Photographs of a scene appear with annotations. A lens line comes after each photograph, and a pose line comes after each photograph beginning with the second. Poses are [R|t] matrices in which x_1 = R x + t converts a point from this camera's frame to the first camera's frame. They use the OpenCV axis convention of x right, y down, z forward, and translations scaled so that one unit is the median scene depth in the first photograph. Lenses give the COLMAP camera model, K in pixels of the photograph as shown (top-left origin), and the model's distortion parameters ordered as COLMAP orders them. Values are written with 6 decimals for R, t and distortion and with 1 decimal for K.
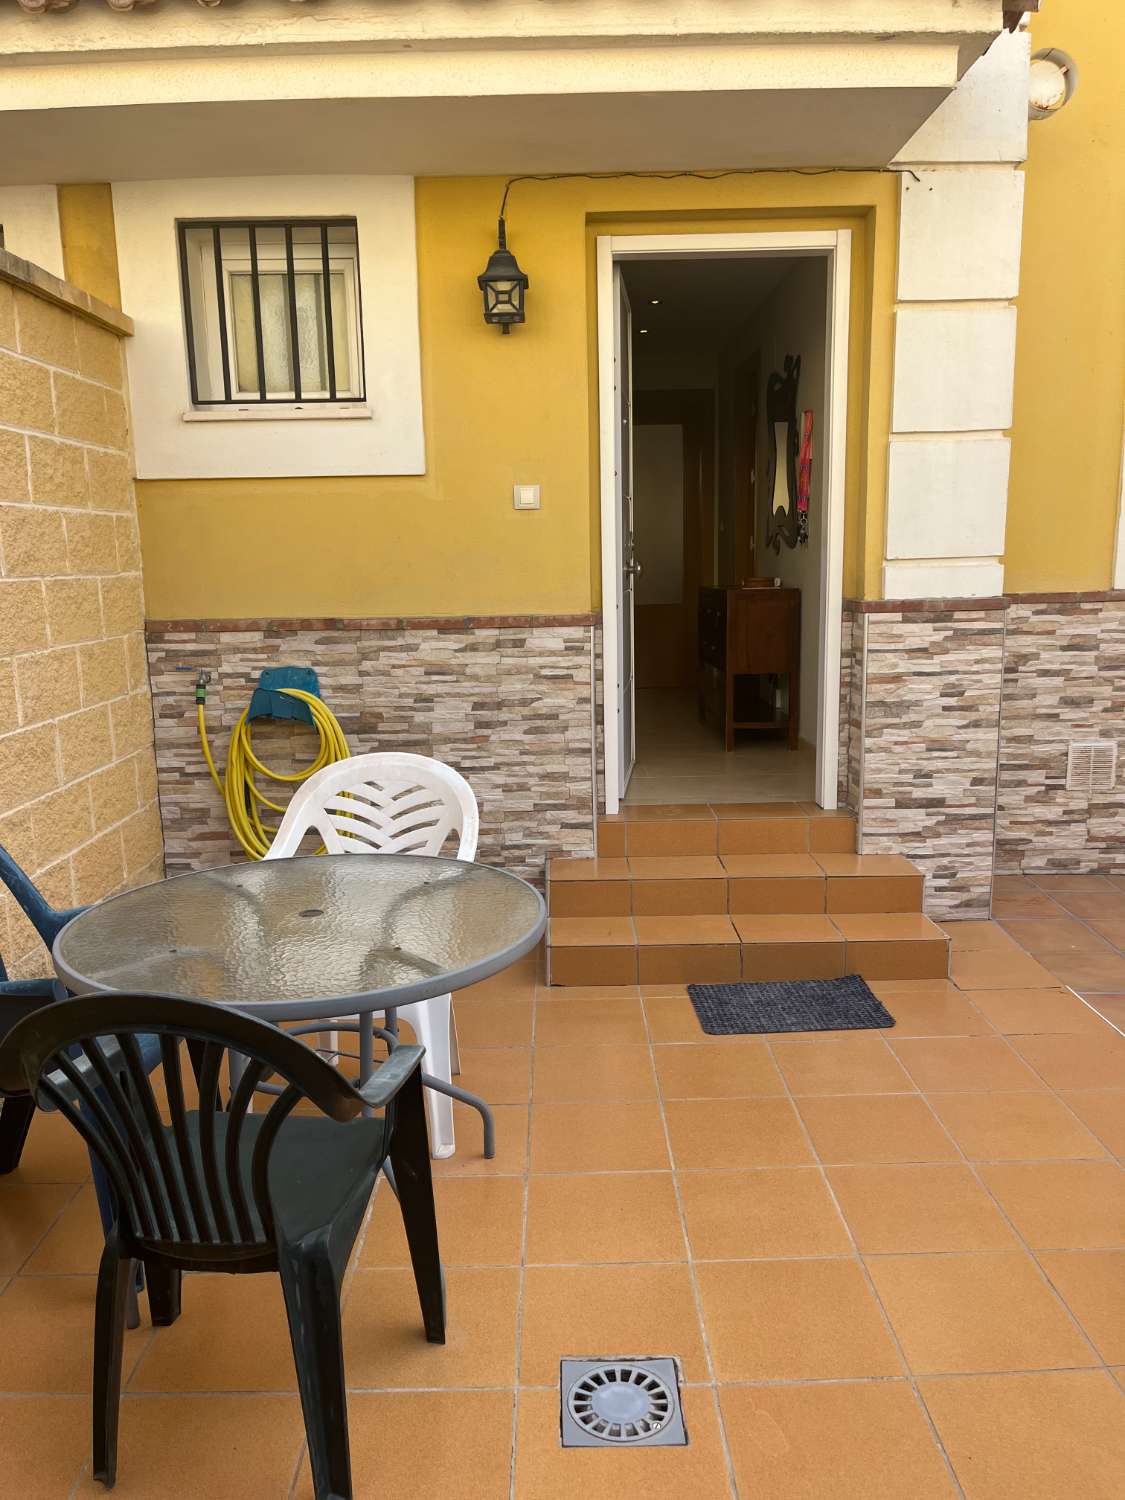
lens RADIAL K [[1140.8, 0, 563.3], [0, 1140.8, 750.1], [0, 0, 1]] dist [0.063075, -0.089981]
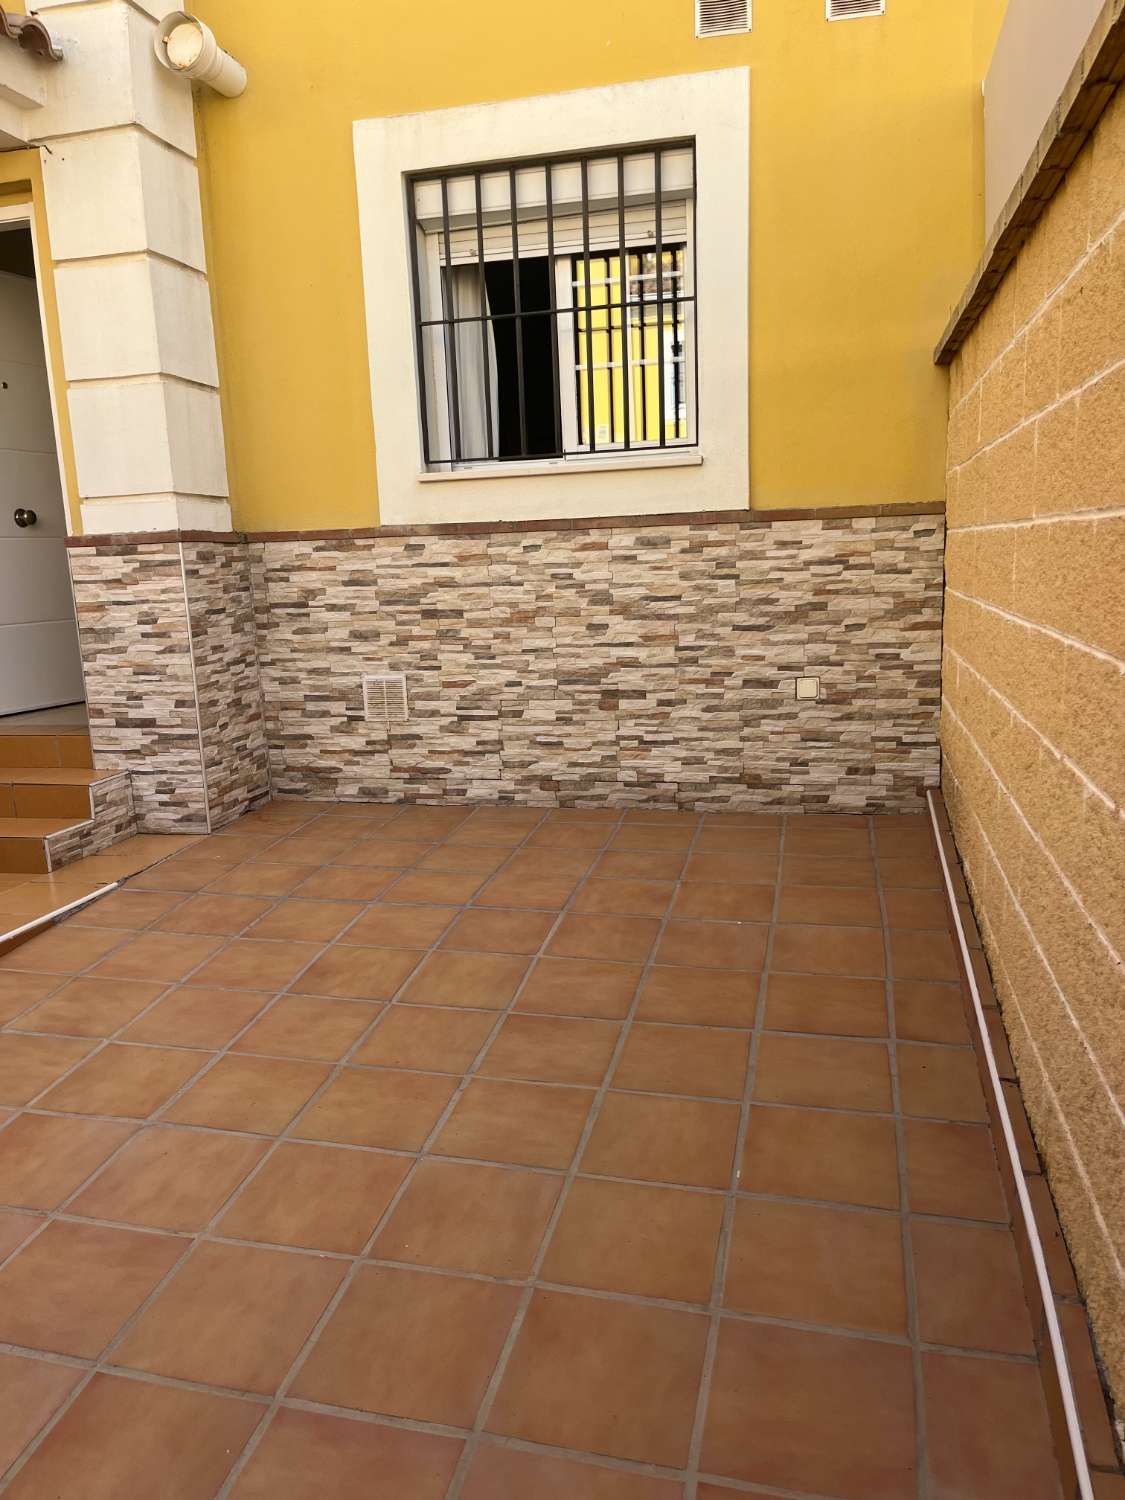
lens RADIAL K [[1043.3, 0, 562.2], [0, 1043.3, 750.4], [0, 0, 1]] dist [-0.027005, -0.002737]
pose [[0.968215, 0.029178, -0.248413, 0.868619], [-0.024336, 0.999450, 0.022542, 0.036684], [0.248934, -0.015780, 0.968392, 0.134232]]
